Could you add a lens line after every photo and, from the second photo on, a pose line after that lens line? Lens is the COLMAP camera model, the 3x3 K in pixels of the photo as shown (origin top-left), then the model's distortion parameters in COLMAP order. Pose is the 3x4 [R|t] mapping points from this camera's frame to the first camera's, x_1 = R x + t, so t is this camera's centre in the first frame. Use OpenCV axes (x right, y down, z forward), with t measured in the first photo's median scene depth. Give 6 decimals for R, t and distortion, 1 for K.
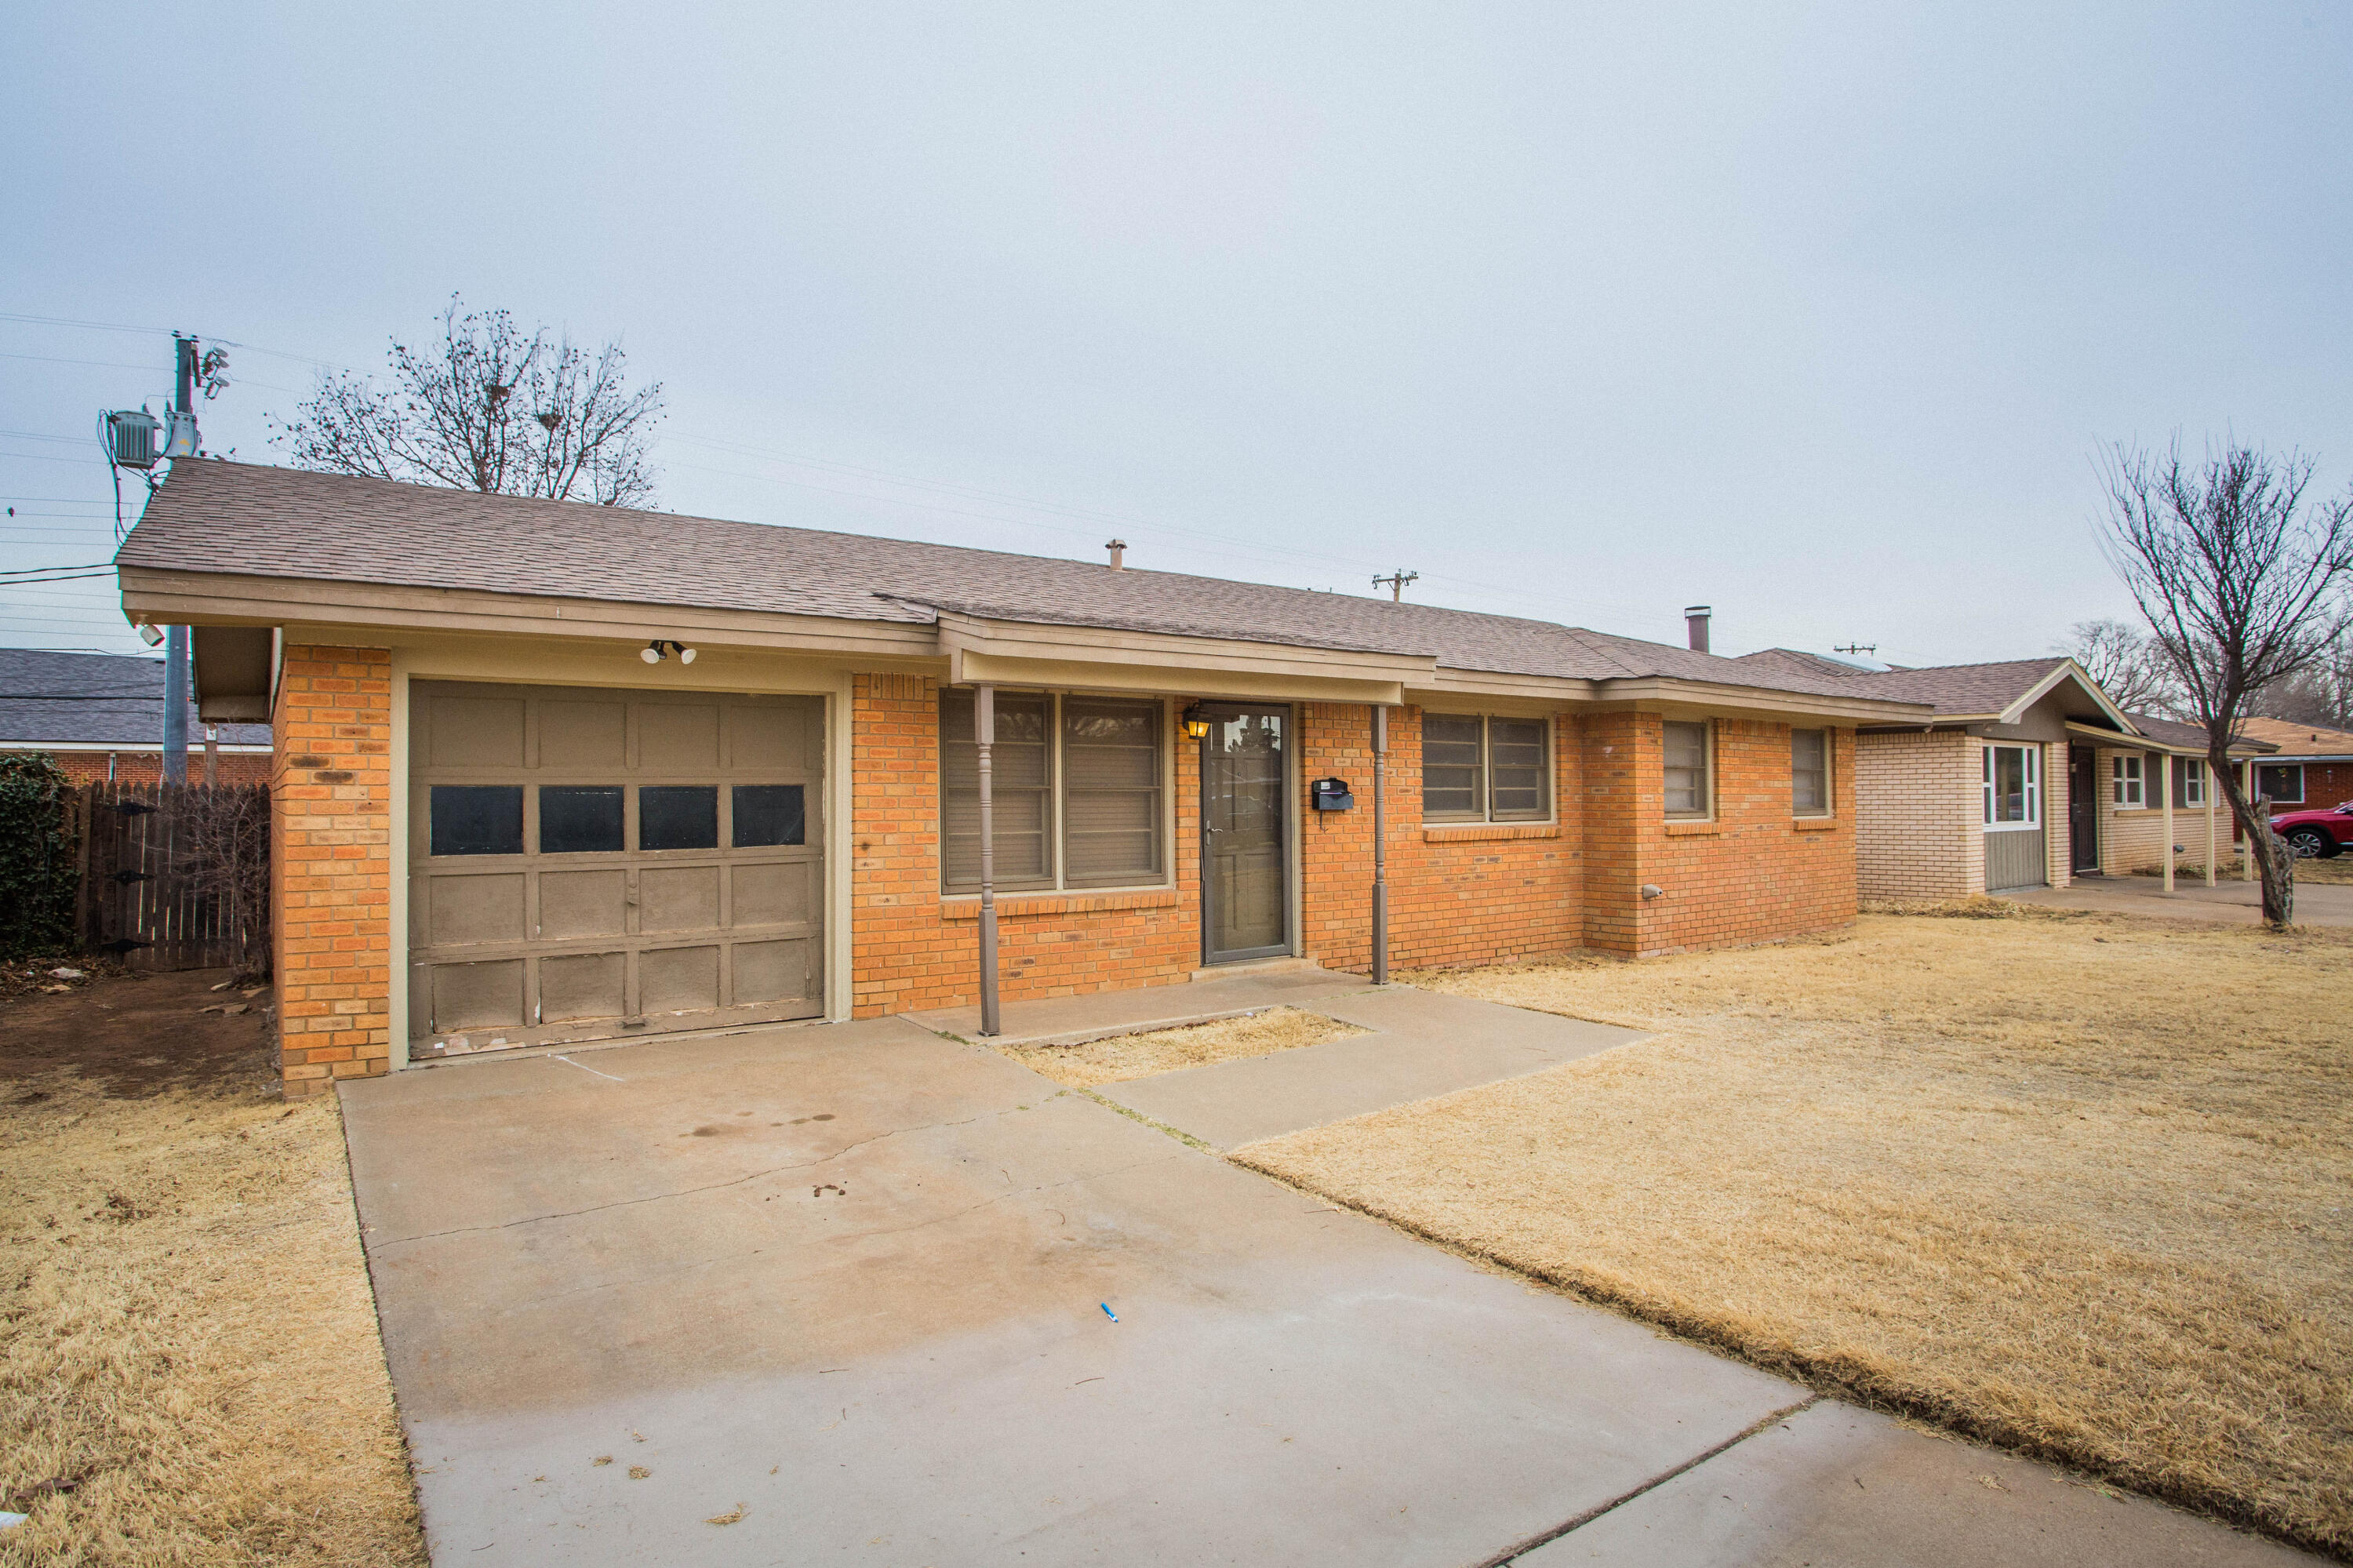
lens RADIAL K [[1278.3, 0, 1182.2], [0, 1278.3, 772.5], [0, 0, 1]] dist [-0.053883, 0.003592]
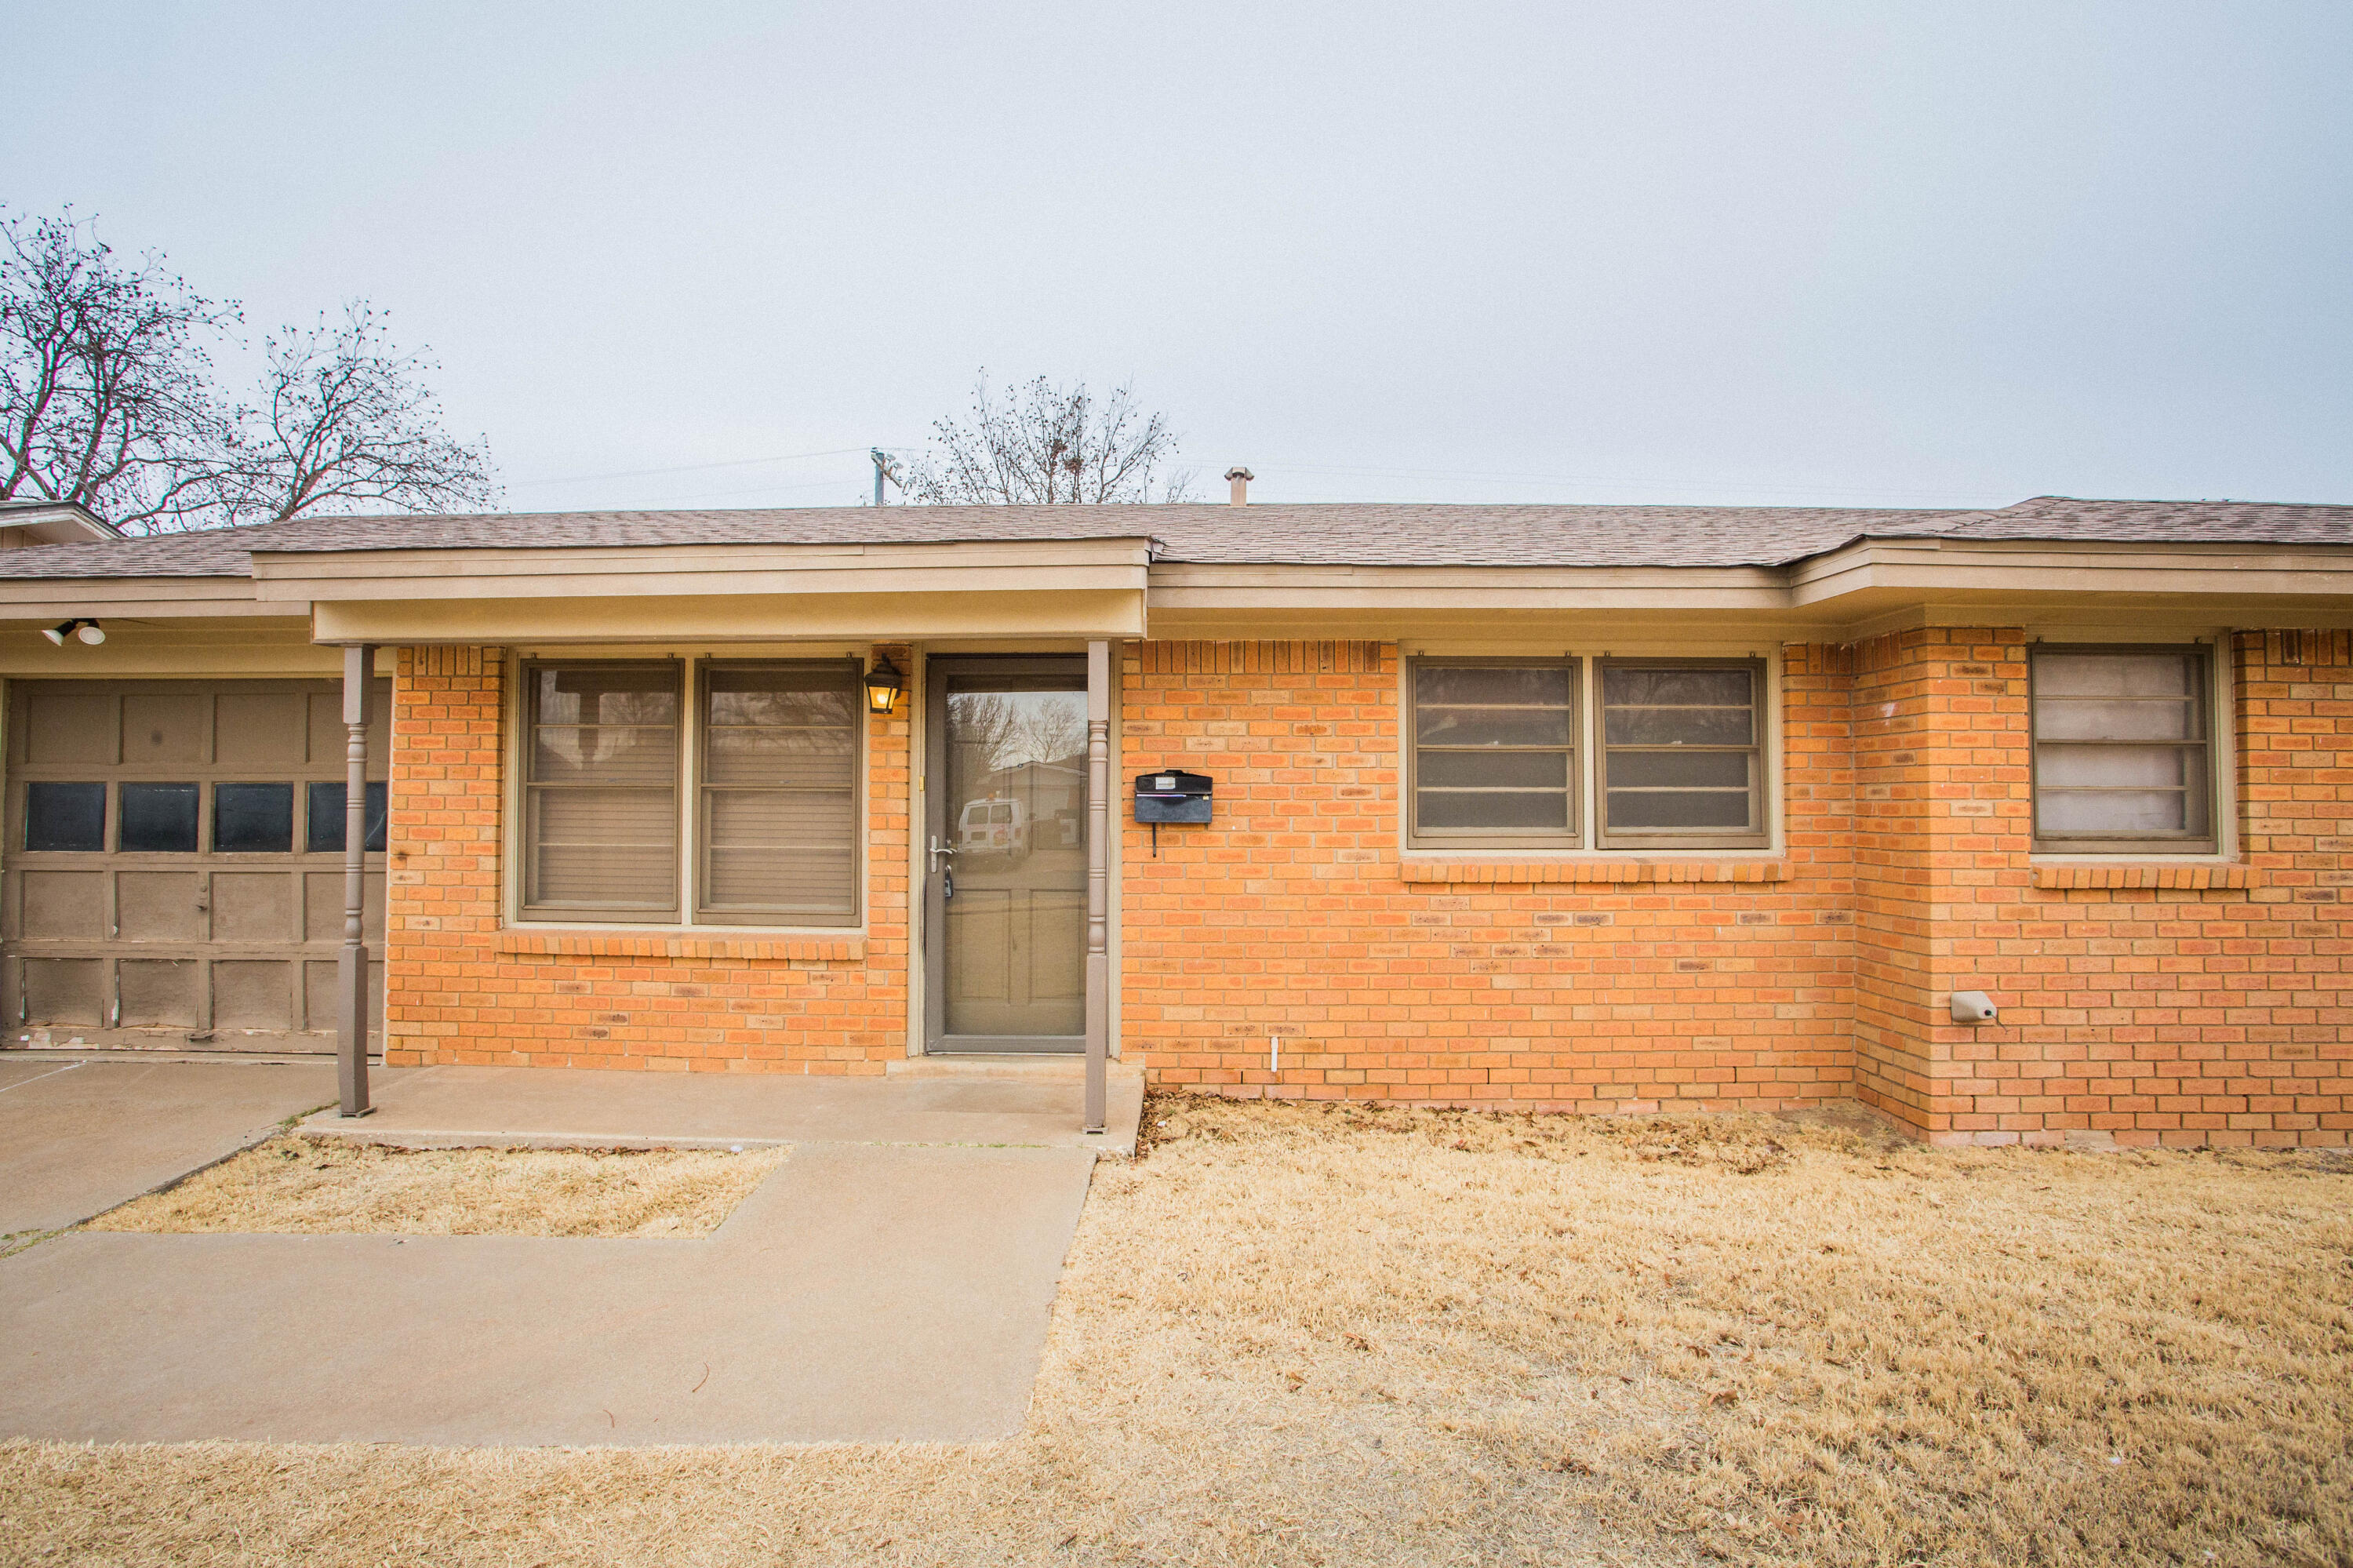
lens RADIAL K [[1160.1, 0, 1173.7], [0, 1160.1, 777.0], [0, 0, 1]] dist [-0.073171, 0.030120]
pose [[0.785106, -0.010366, -0.619274, 0.501457], [0.005611, 0.999938, -0.009624, 0.014223], [0.619336, 0.004081, 0.785116, 0.622856]]
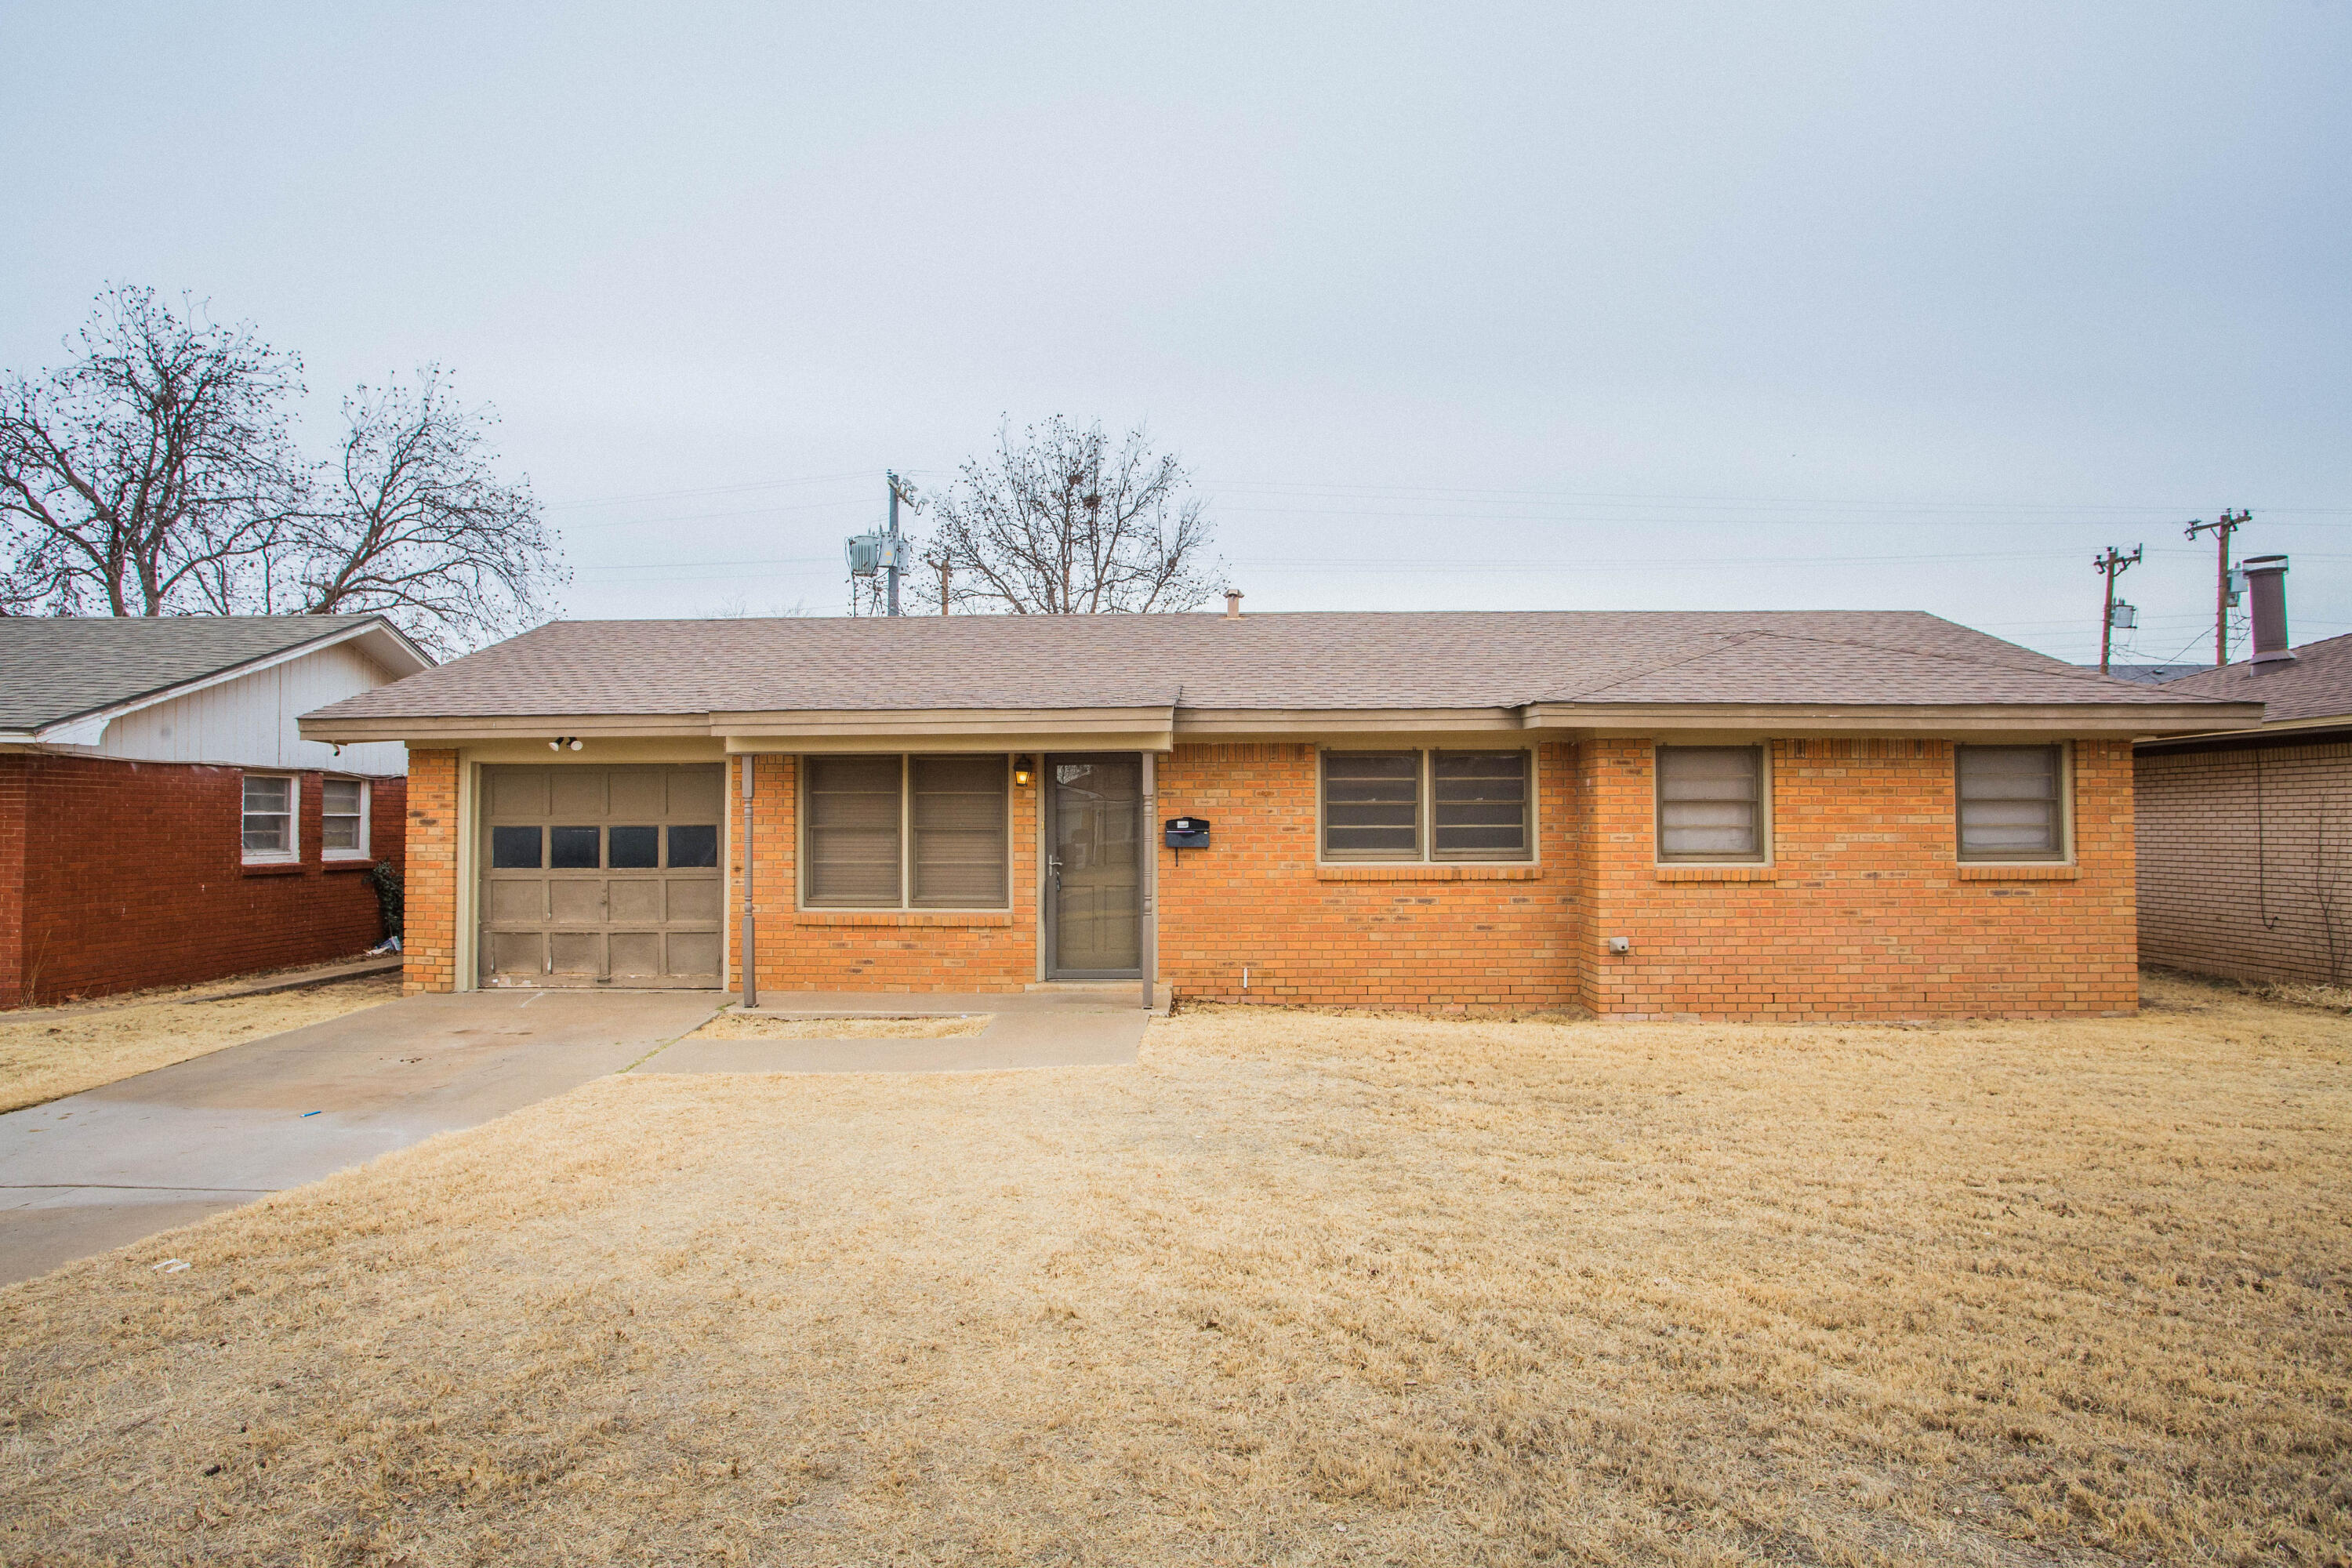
lens RADIAL K [[1394.2, 0, 1172.8], [0, 1394.2, 780.3], [0, 0, 1]] dist [-0.047296, 0.002452]
pose [[0.778056, -0.016281, -0.627984, 0.922294], [0.011489, 0.999866, -0.011688, -0.014295], [0.628090, 0.001879, 0.778139, 0.091311]]
